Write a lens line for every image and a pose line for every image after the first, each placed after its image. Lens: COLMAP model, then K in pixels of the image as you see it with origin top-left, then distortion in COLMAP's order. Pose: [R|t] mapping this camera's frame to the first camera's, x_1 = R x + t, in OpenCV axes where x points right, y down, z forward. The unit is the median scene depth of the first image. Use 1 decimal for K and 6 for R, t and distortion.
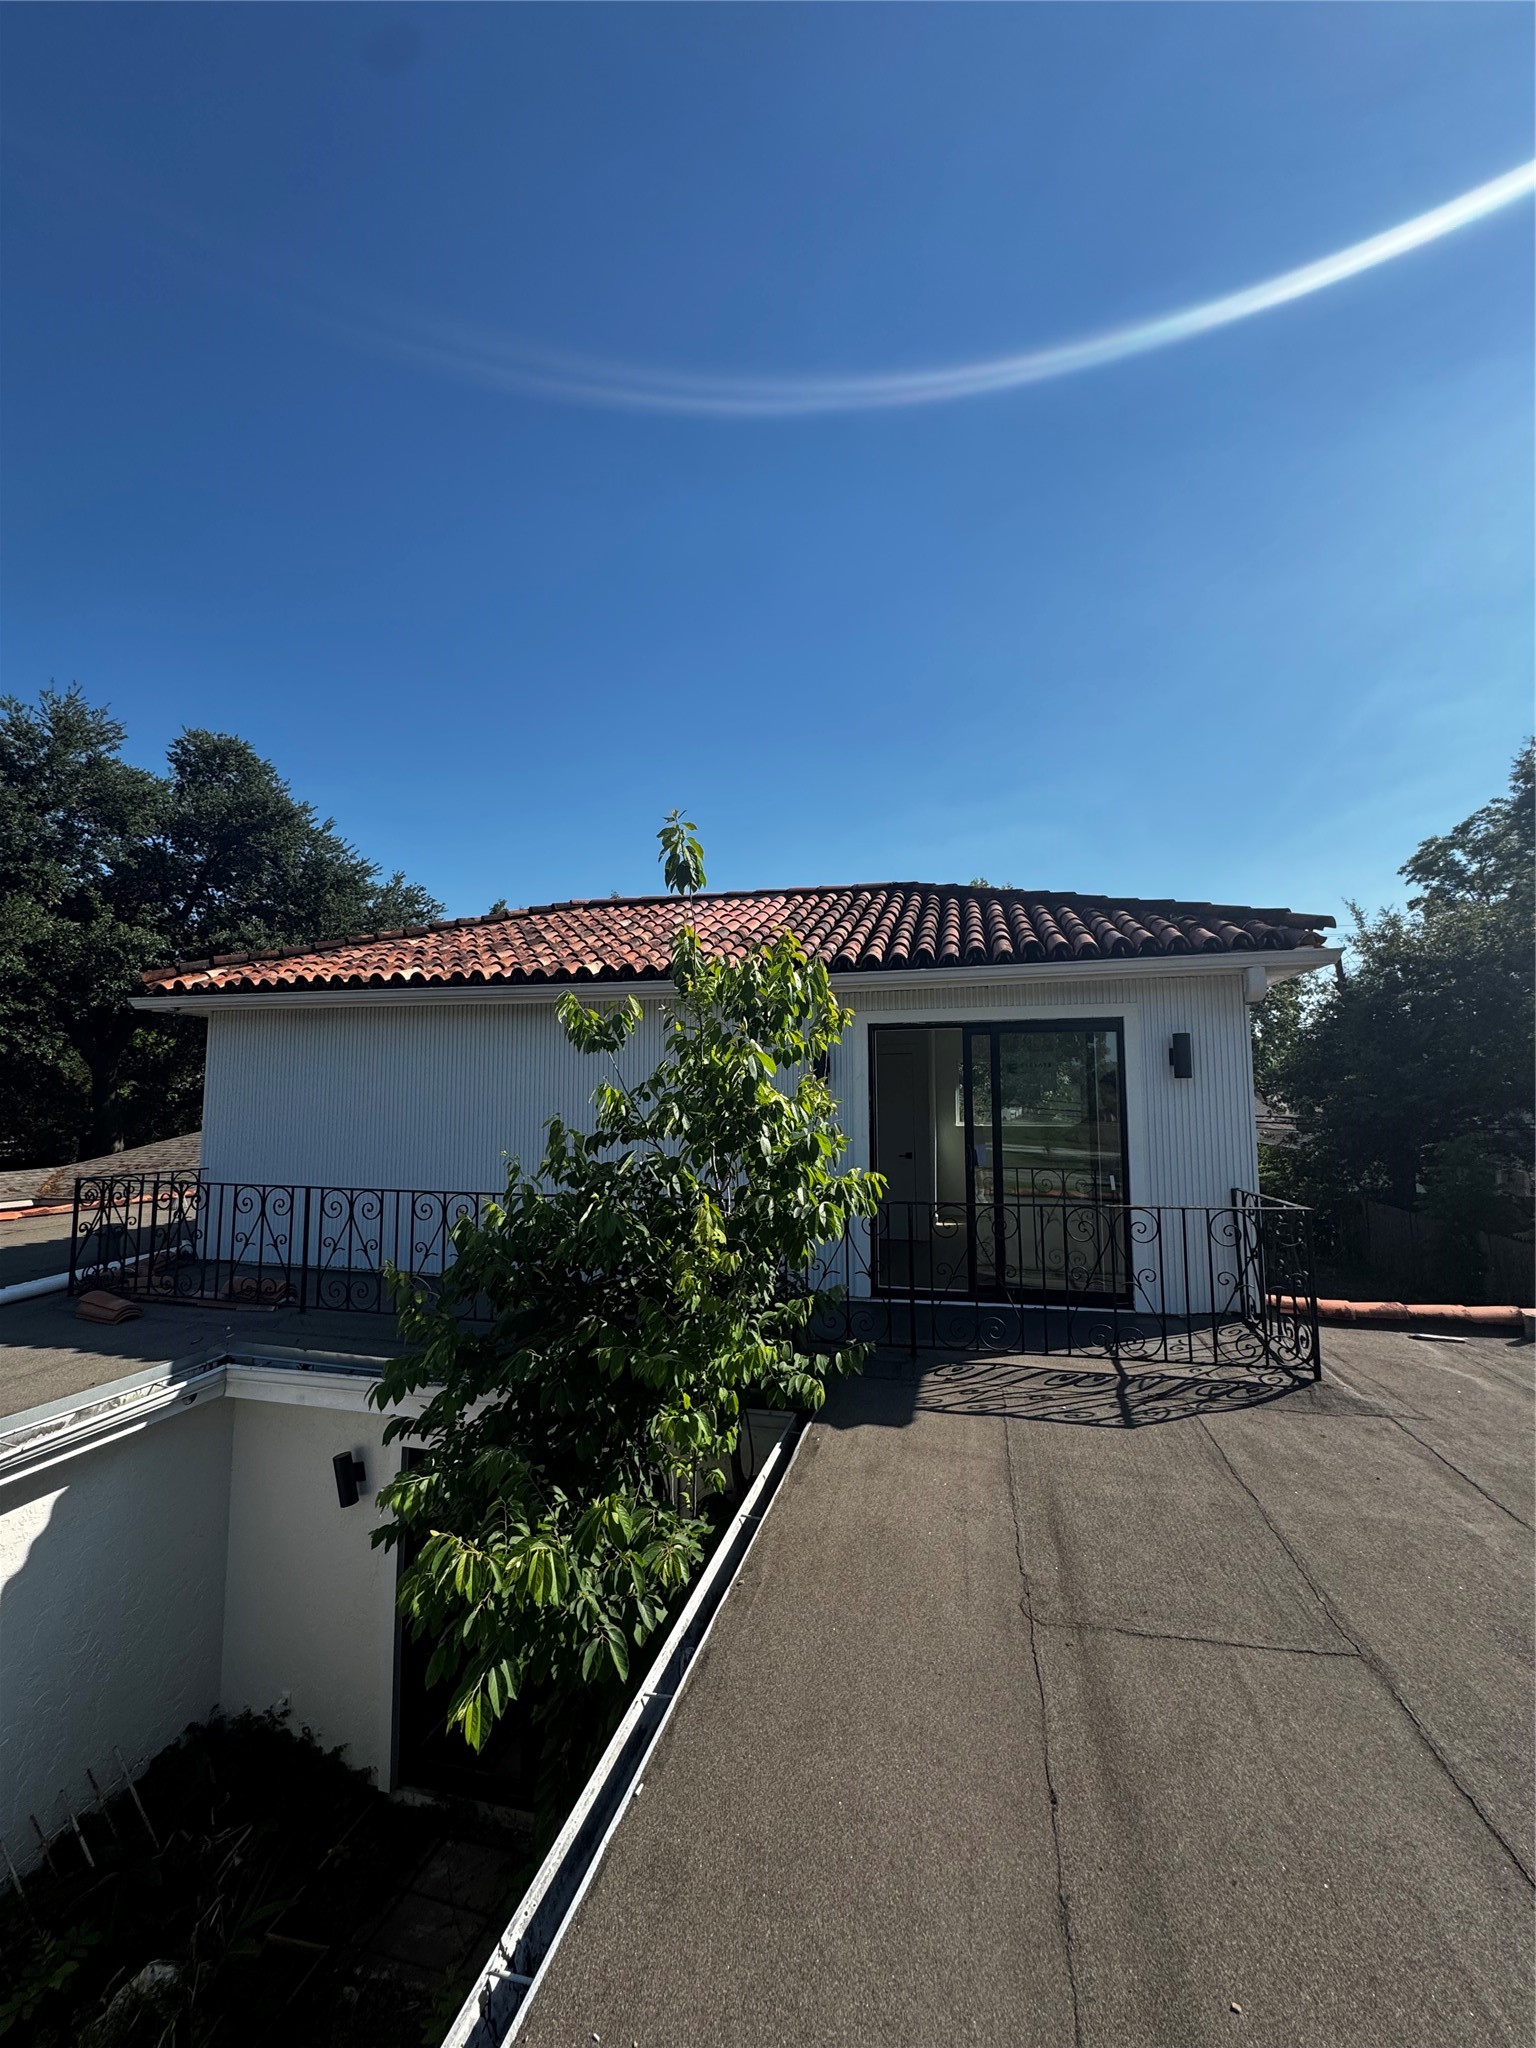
lens RADIAL K [[817.6, 0, 768.0], [0, 817.6, 1024.0], [0, 0, 1]] dist [0.001162, 0.000137]
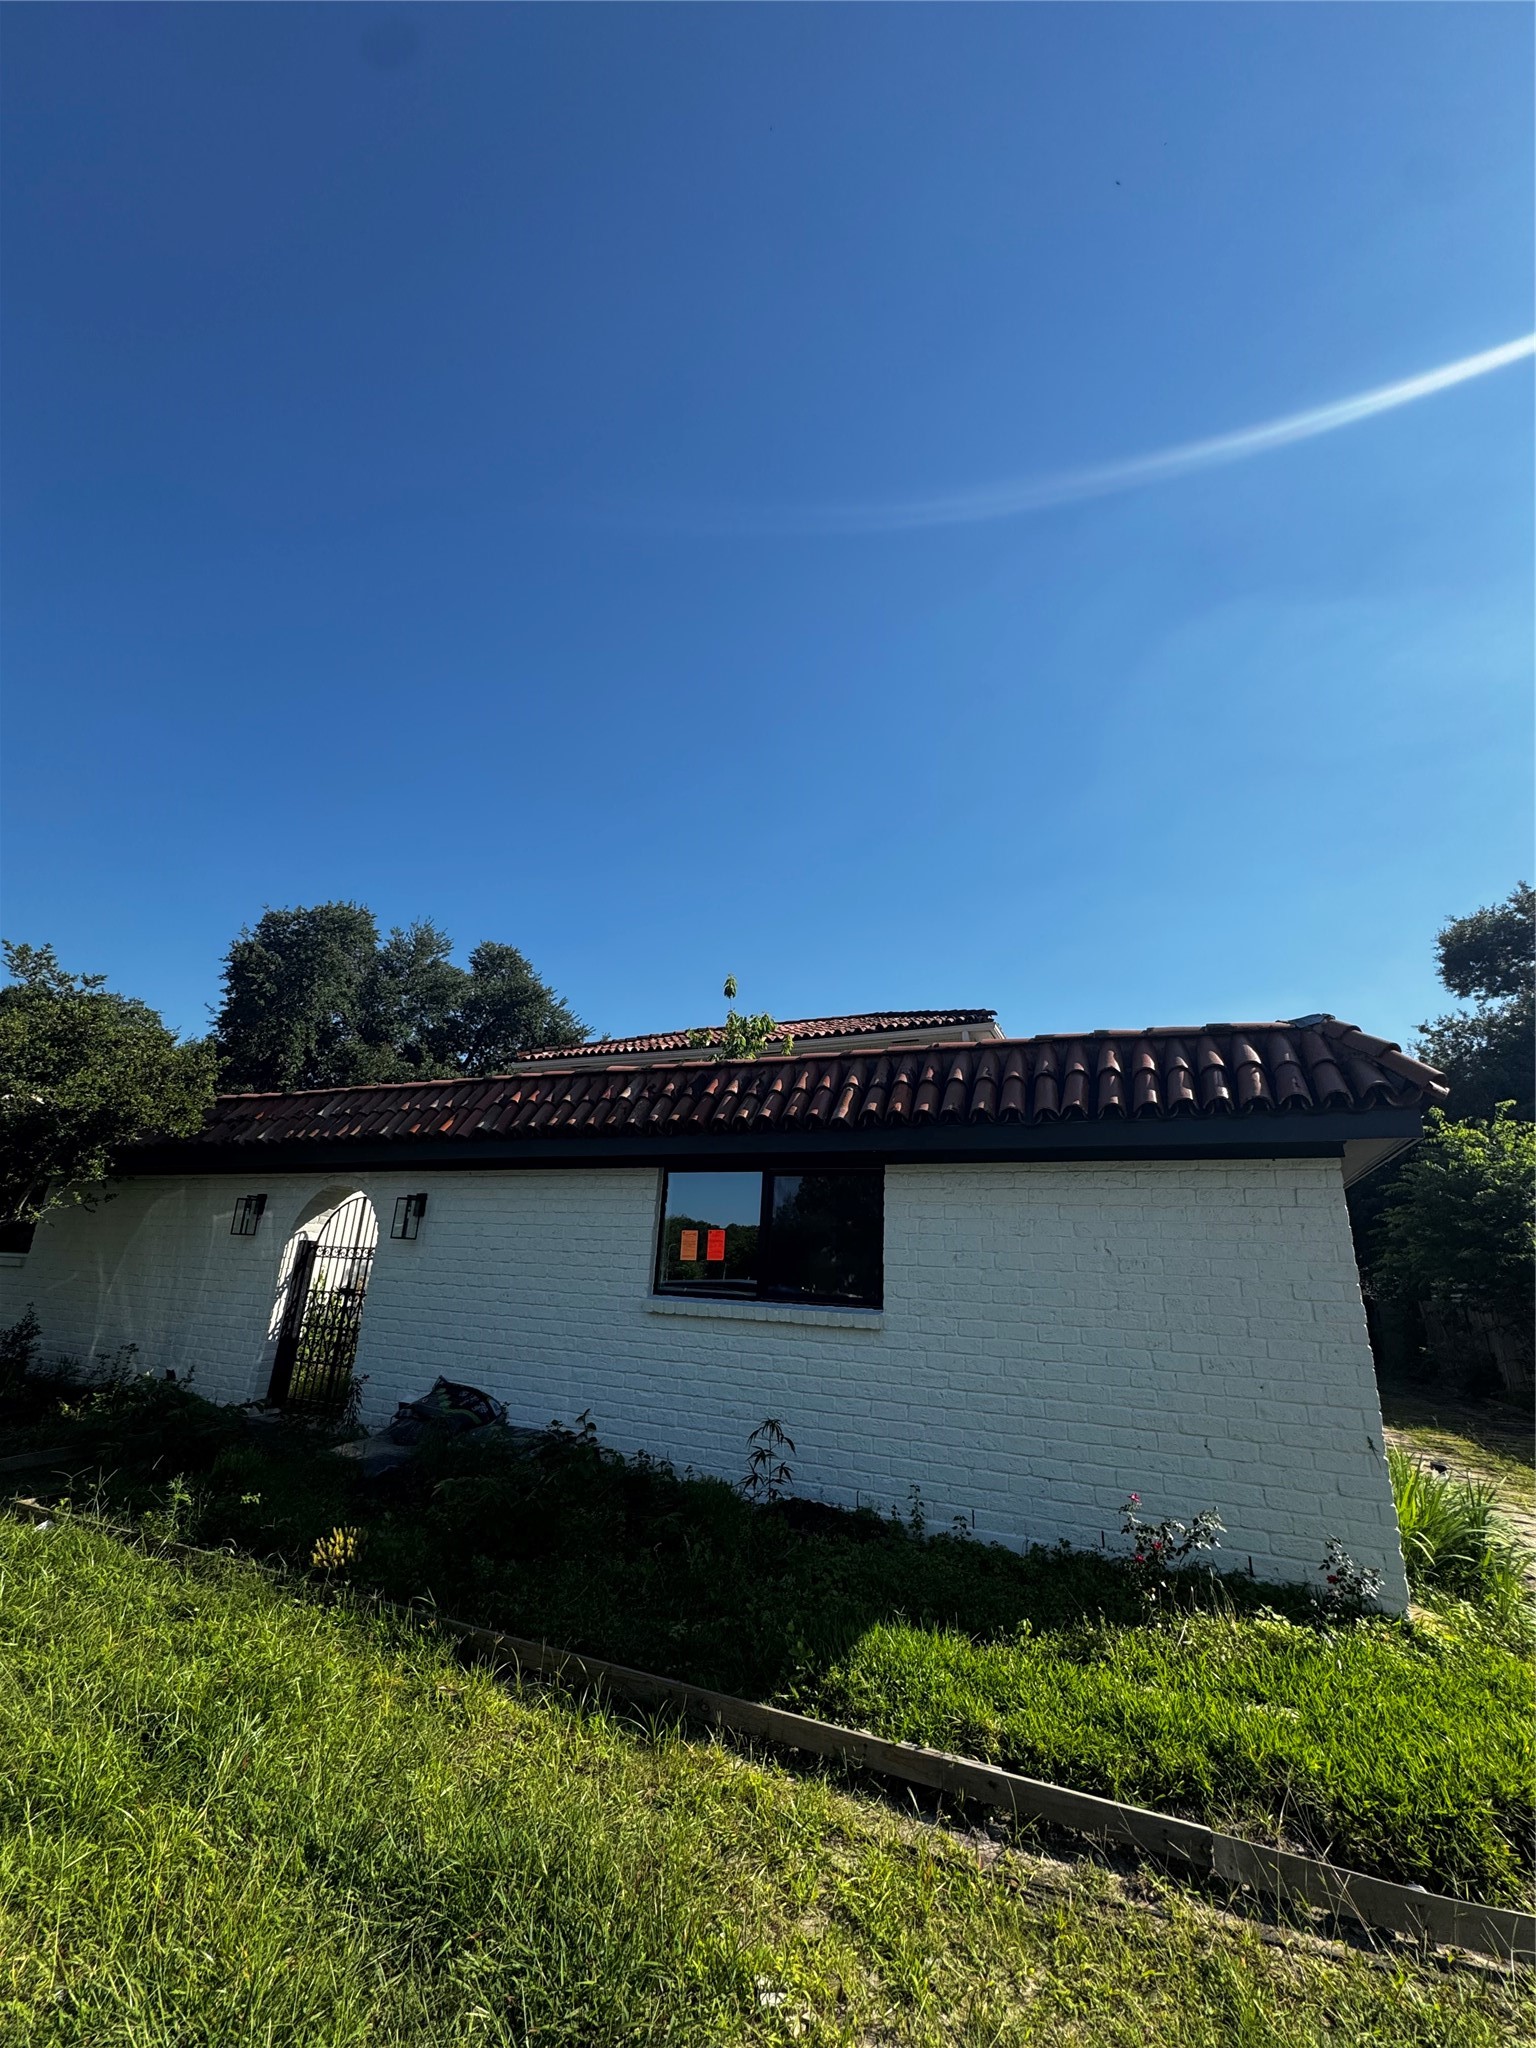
lens RADIAL K [[817.6, 0, 768.0], [0, 817.6, 1024.0], [0, 0, 1]] dist [0.001162, 0.000137]
pose [[0.979470, -0.009547, -0.201363, 0.107419], [-0.034832, 0.975839, -0.215695, 0.095307], [0.198557, 0.218281, 0.955473, -0.304106]]
